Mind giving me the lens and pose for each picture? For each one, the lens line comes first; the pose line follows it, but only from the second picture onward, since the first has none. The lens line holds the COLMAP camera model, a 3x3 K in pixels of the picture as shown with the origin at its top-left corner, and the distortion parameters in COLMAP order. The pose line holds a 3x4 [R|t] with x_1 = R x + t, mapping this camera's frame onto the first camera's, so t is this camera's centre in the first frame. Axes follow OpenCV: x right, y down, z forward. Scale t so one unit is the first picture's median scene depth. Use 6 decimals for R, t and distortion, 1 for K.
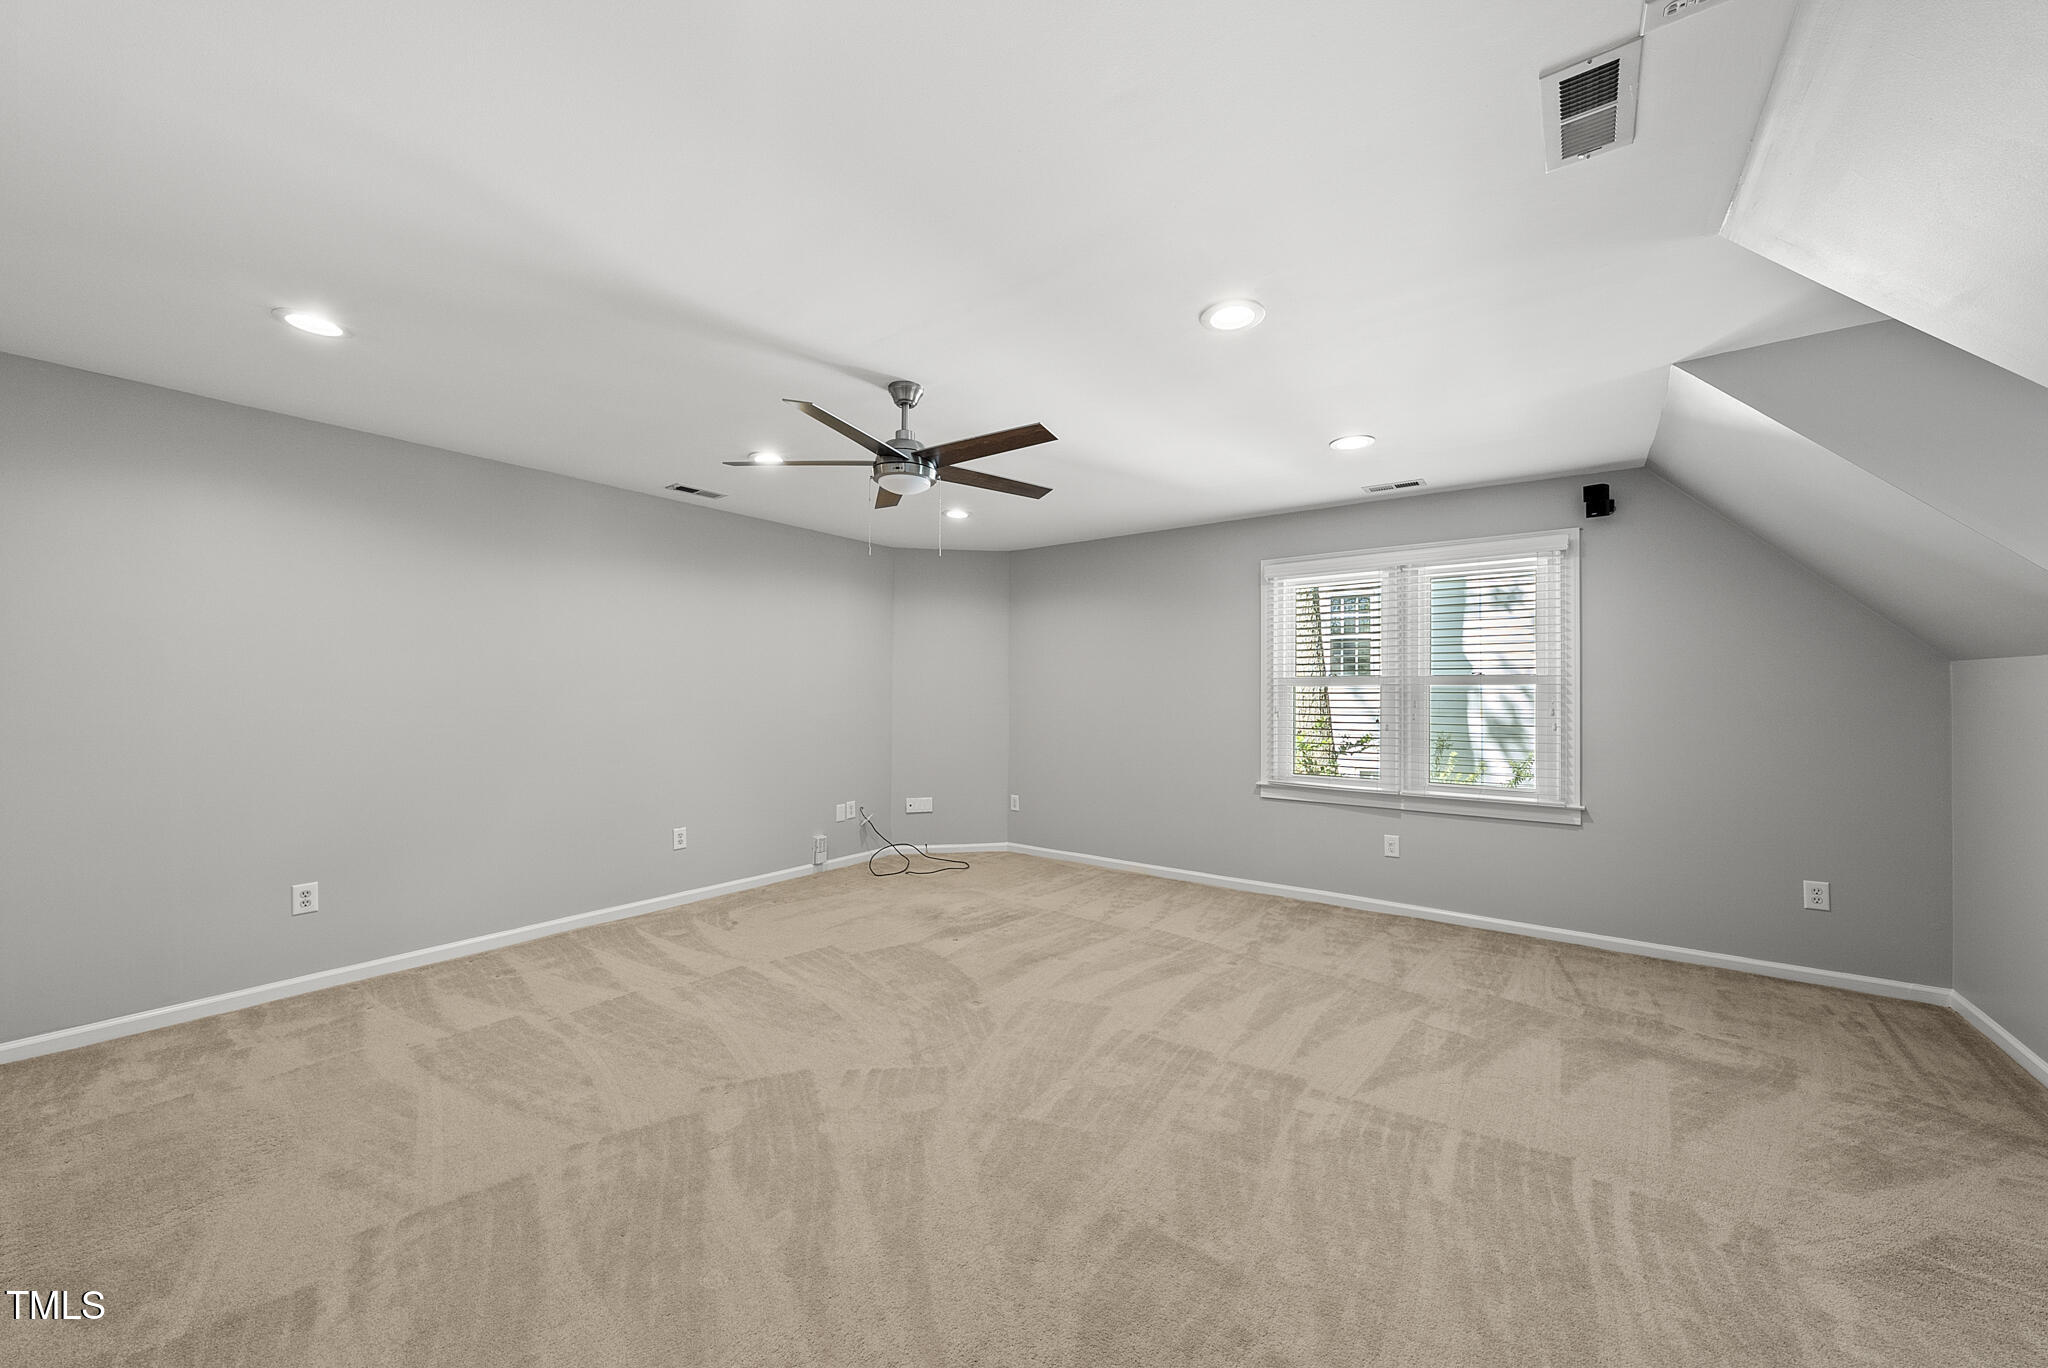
lens RADIAL K [[739.0, 0, 1028.2], [0, 739.0, 684.0], [0, 0, 1]] dist [0.000918, -0.000160]
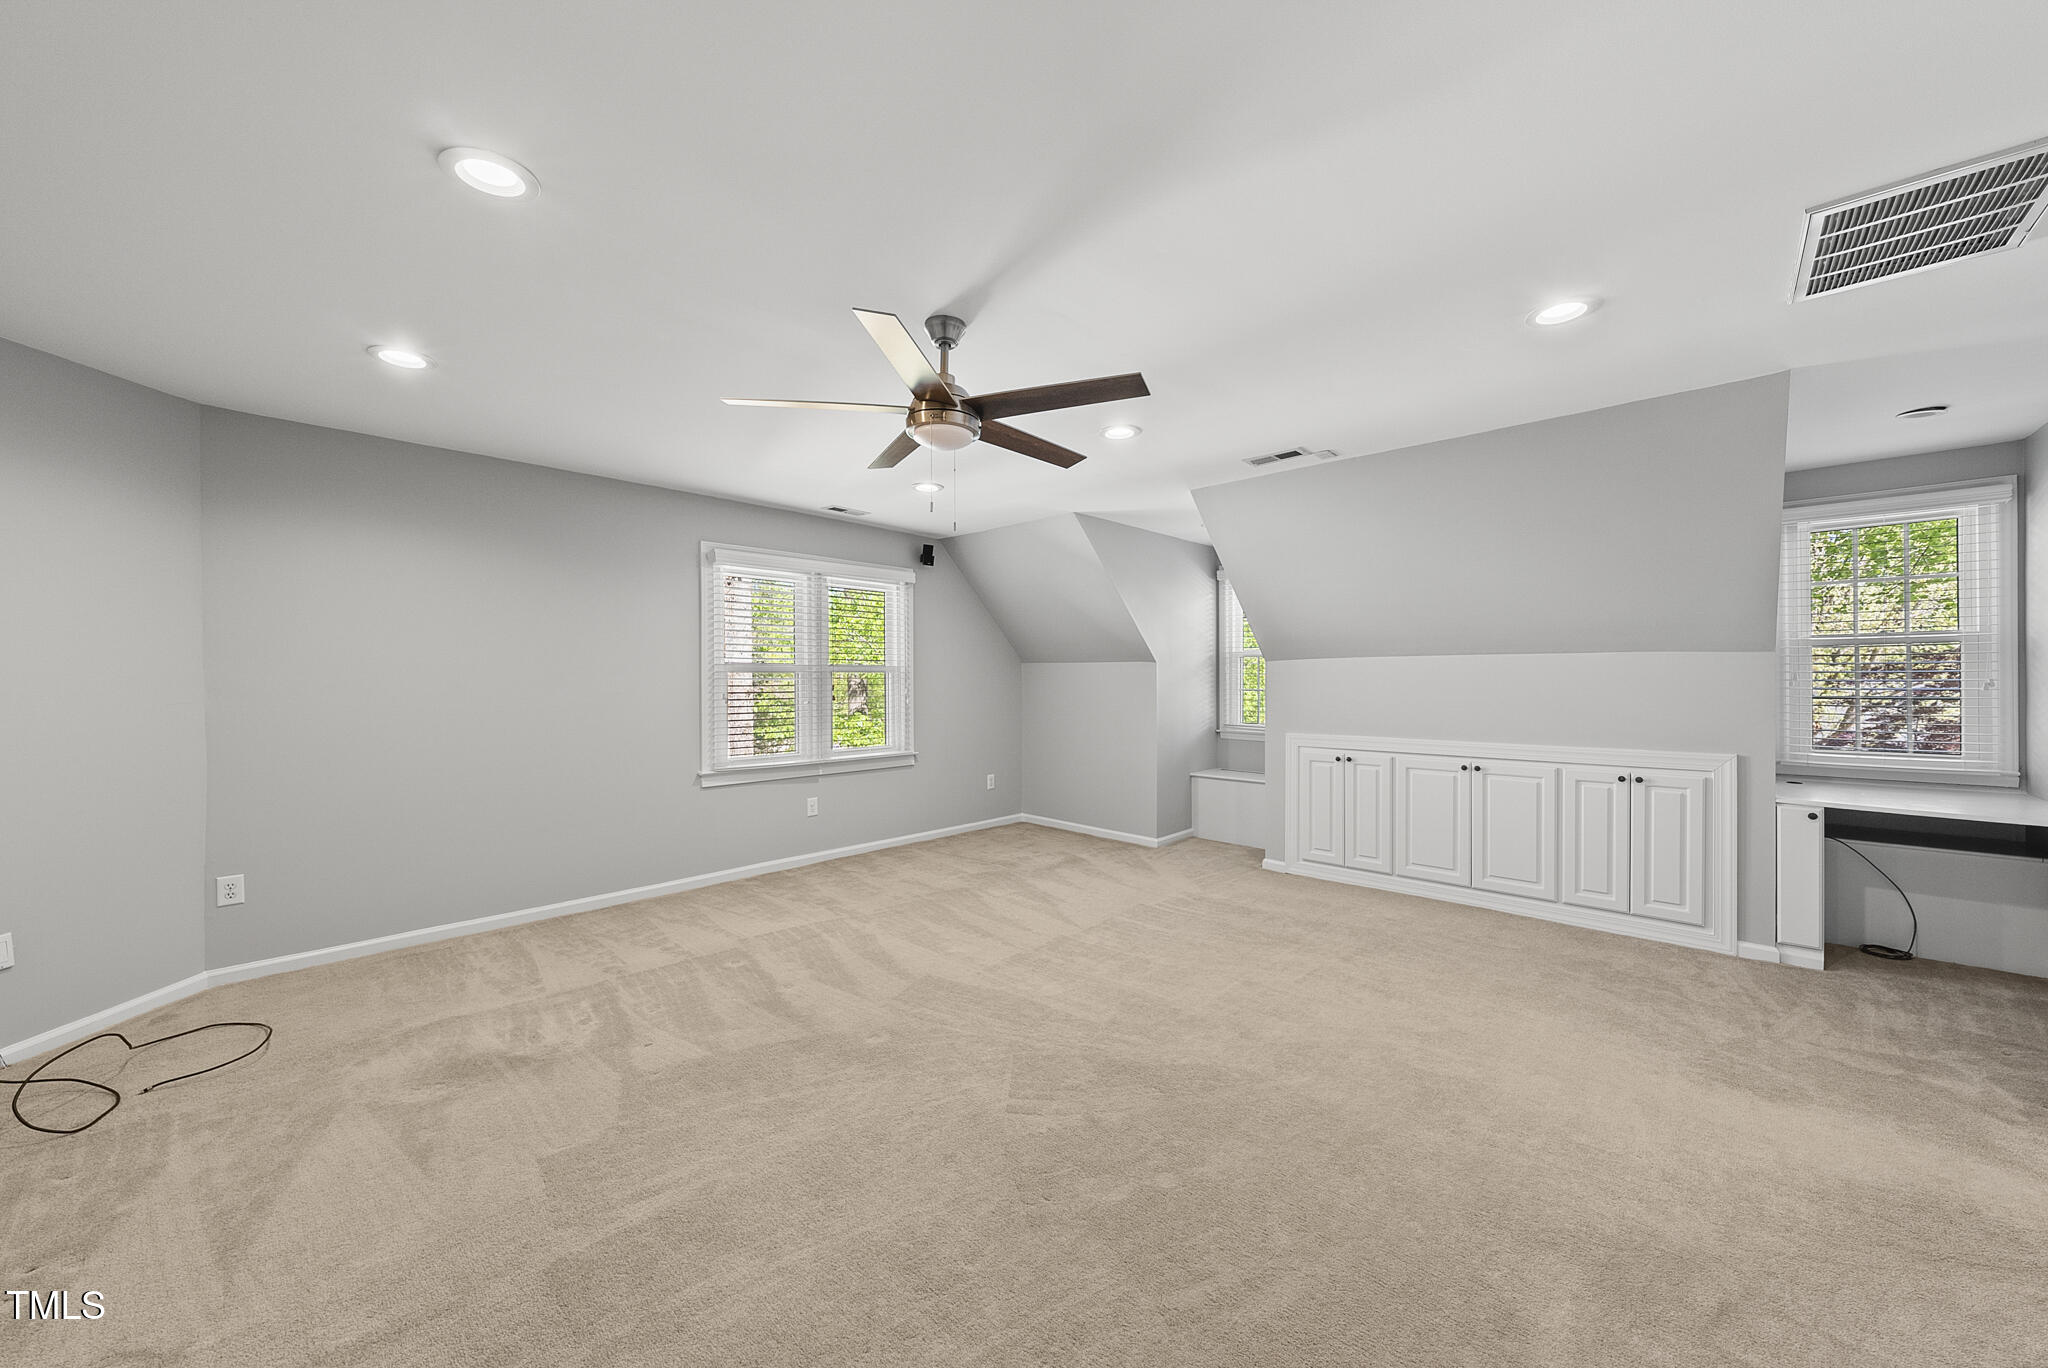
lens RADIAL K [[739.0, 0, 1028.2], [0, 739.0, 684.0], [0, 0, 1]] dist [0.000918, -0.000160]
pose [[0.117717, -0.010363, 0.992993, -0.717281], [-0.010419, 0.999878, 0.011670, 0.003638], [-0.992993, -0.011720, 0.117594, 0.570740]]
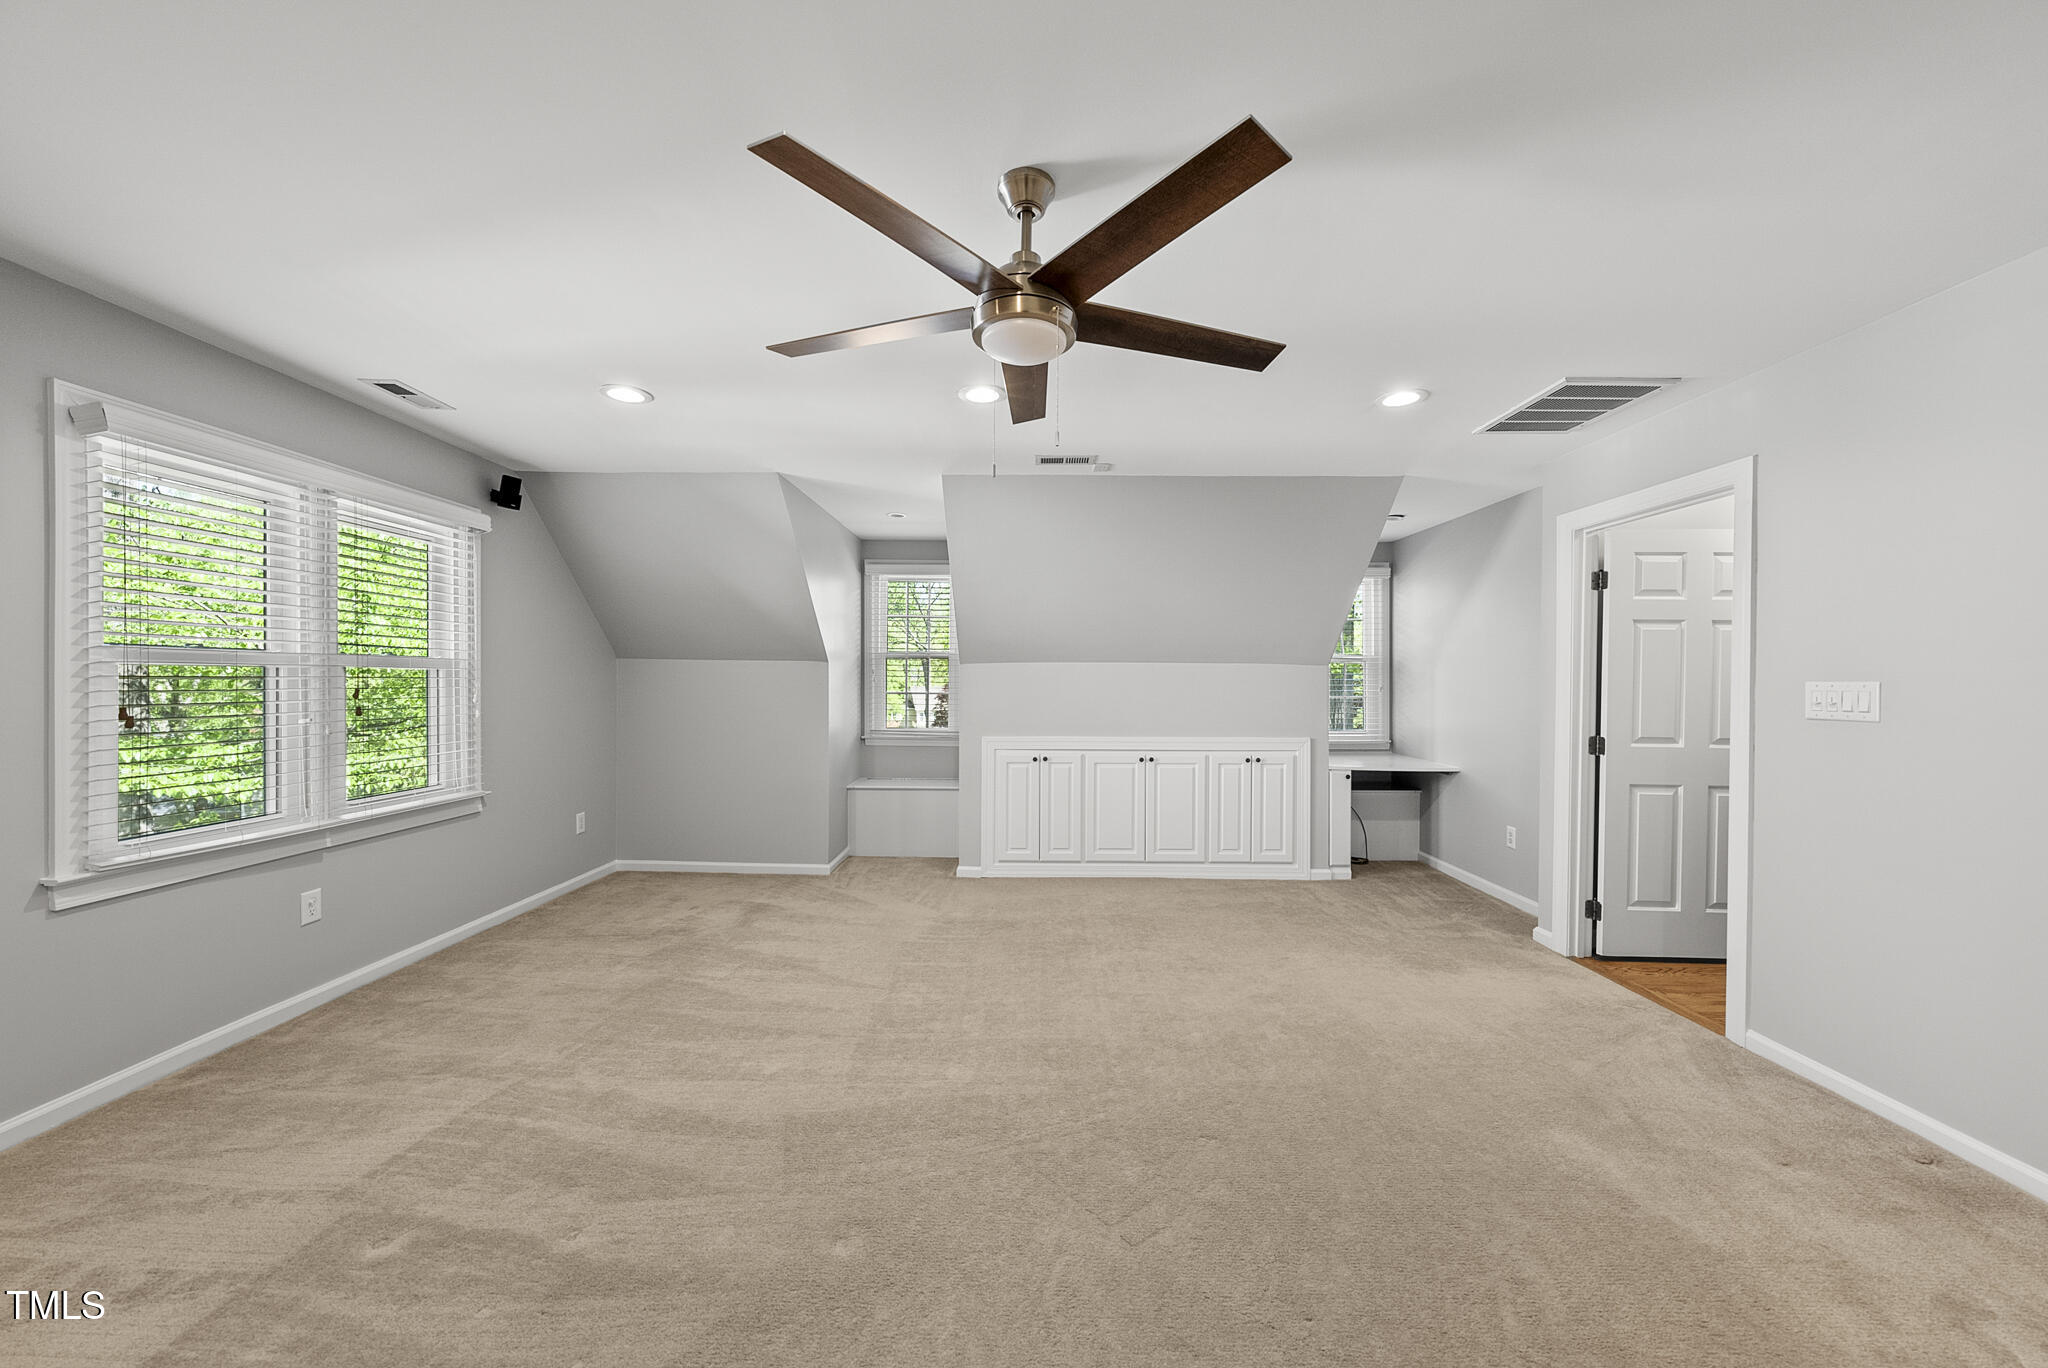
lens RADIAL K [[742.8, 0, 1031.8], [0, 742.8, 686.0], [0, 0, 1]] dist [-0.001856, -0.000265]
pose [[-0.589117, -0.012961, 0.807944, -0.474775], [-0.018245, 0.999830, 0.002736, 0.006820], [-0.807842, -0.013129, -0.589253, 0.962563]]
